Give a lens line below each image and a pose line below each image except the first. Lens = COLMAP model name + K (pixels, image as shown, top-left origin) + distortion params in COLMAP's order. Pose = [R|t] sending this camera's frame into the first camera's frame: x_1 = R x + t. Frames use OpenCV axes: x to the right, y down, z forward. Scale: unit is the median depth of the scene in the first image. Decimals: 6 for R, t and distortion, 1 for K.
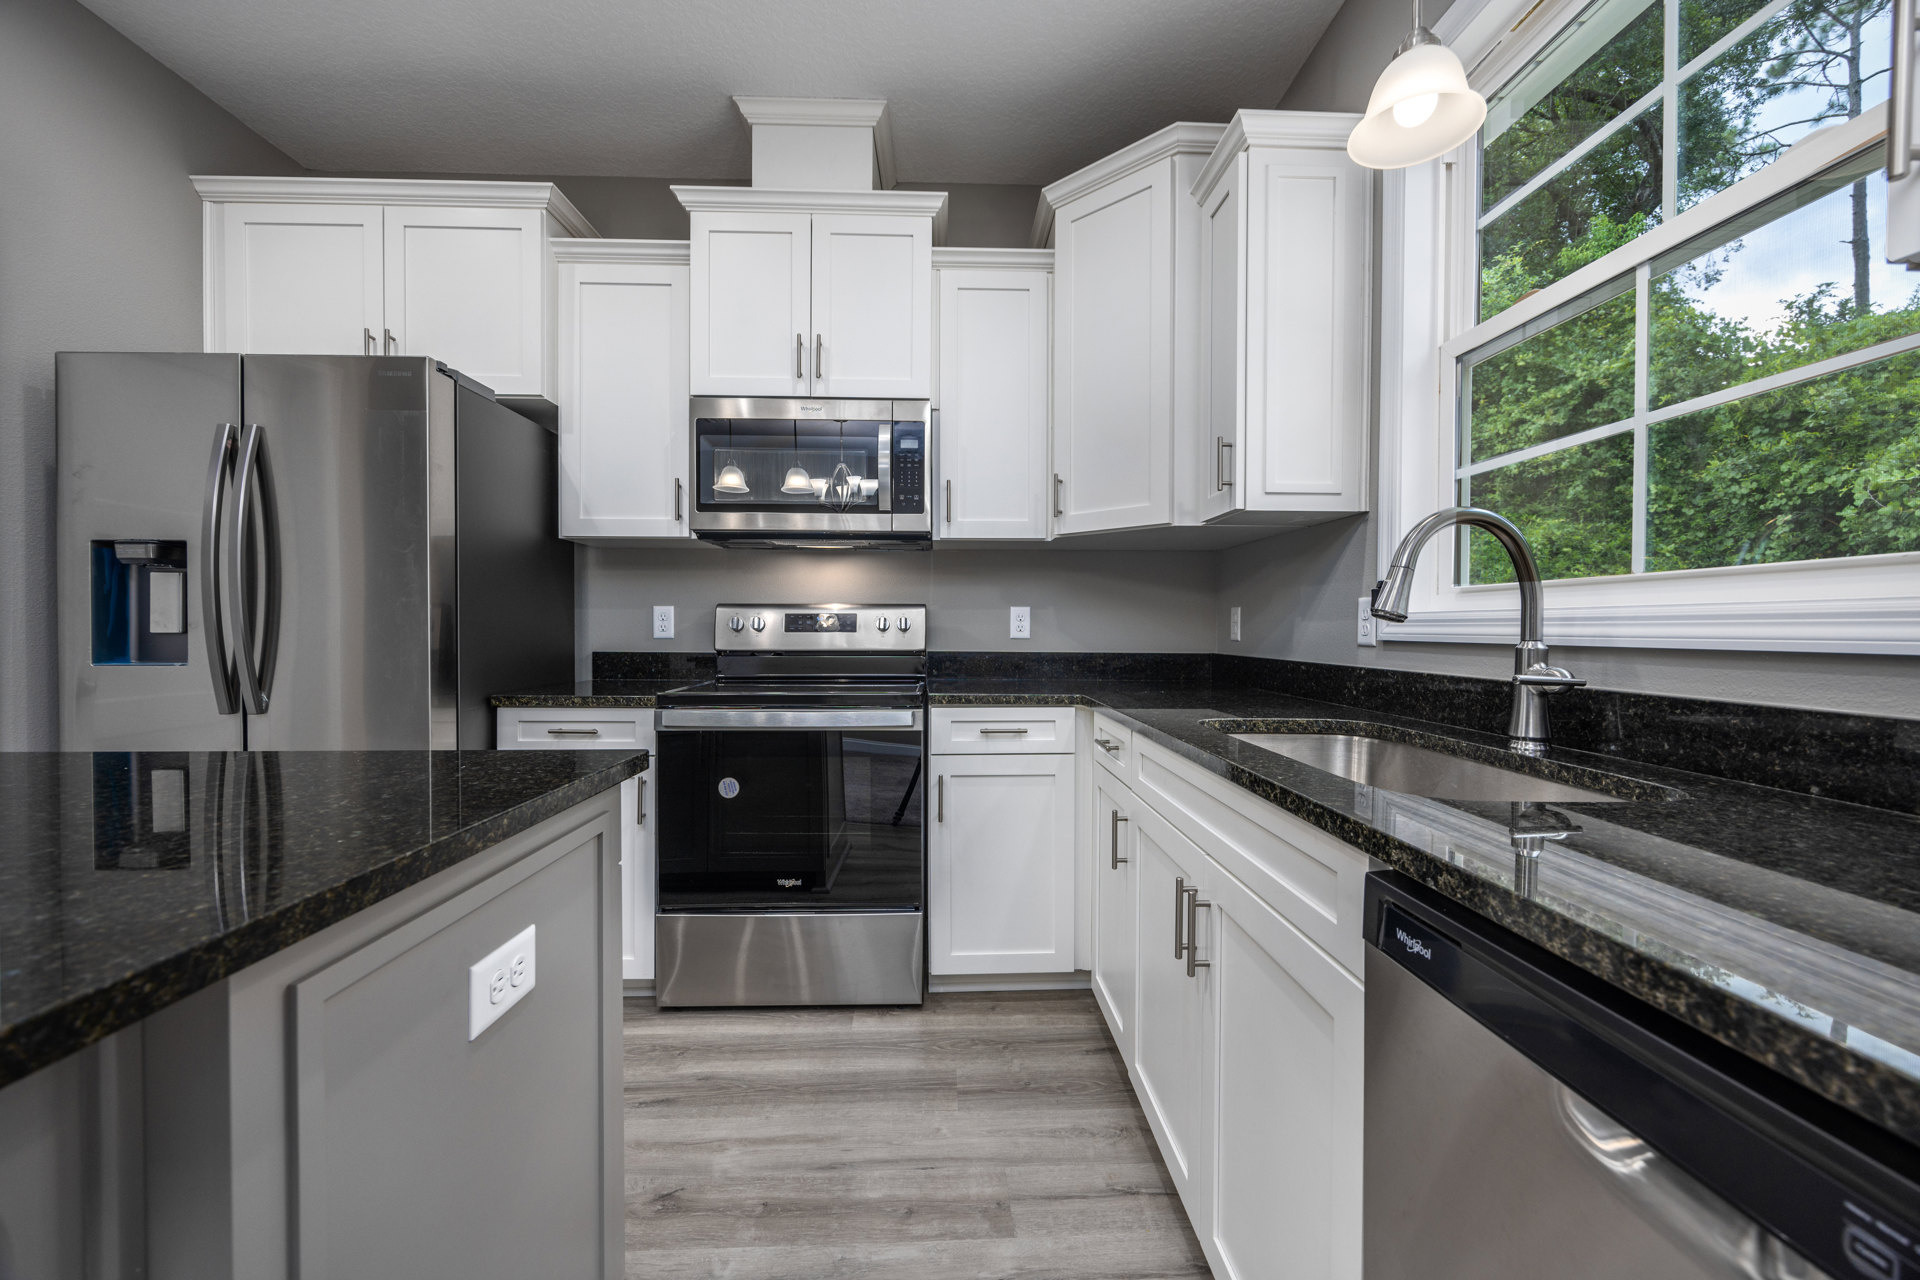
lens RADIAL K [[748.9, 0, 925.2], [0, 748.9, 635.4], [0, 0, 1]] dist [-0.003180, 0.000487]
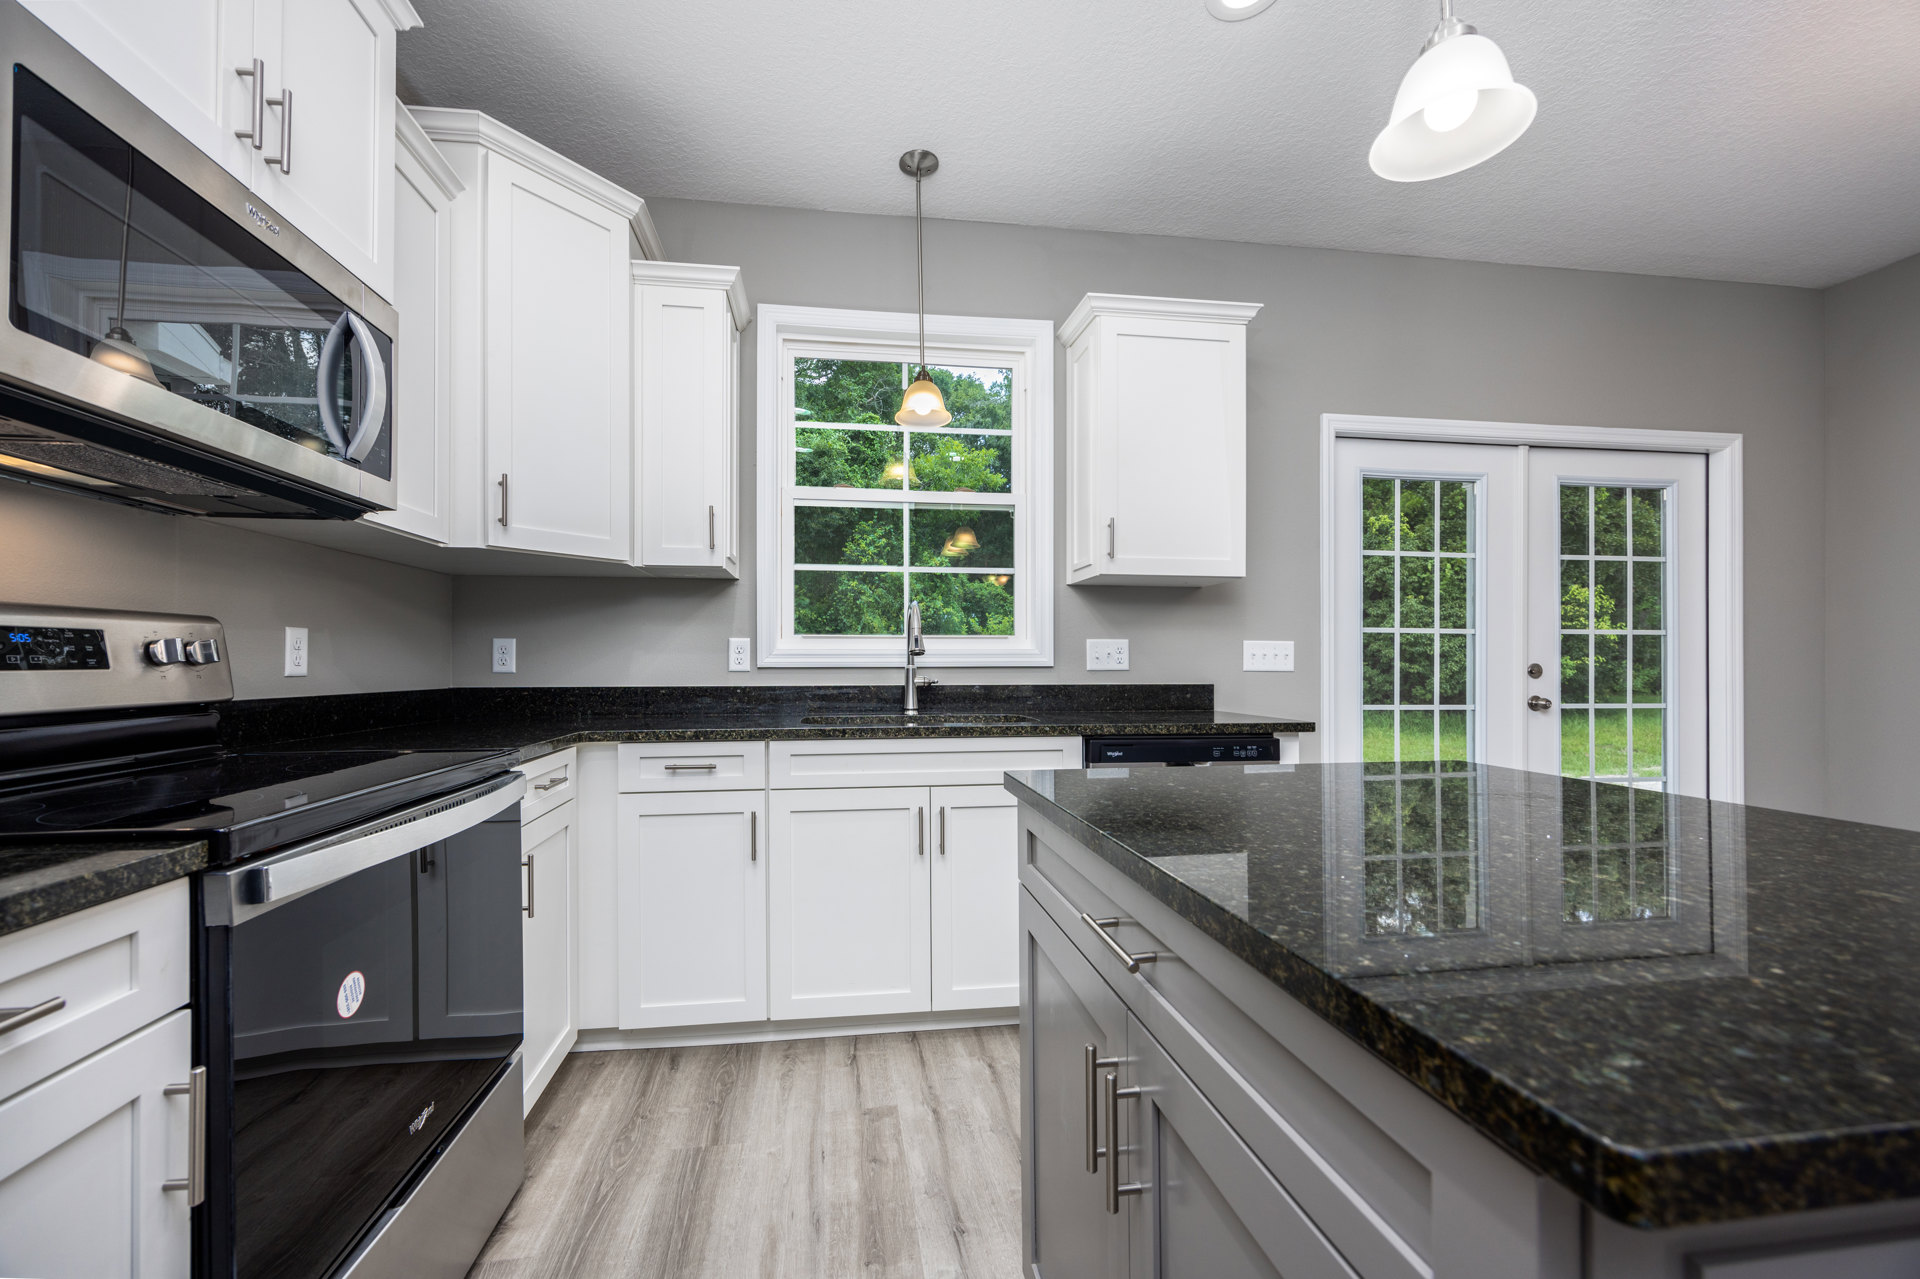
lens RADIAL K [[748.9, 0, 929.3], [0, 748.9, 658.7], [0, 0, 1]] dist [-0.003180, 0.000487]
pose [[-0.134215, 0.001262, 0.990951, -0.787142], [0.011756, 0.999931, 0.000319, -0.005777], [-0.990883, 0.011692, -0.134220, 0.707006]]
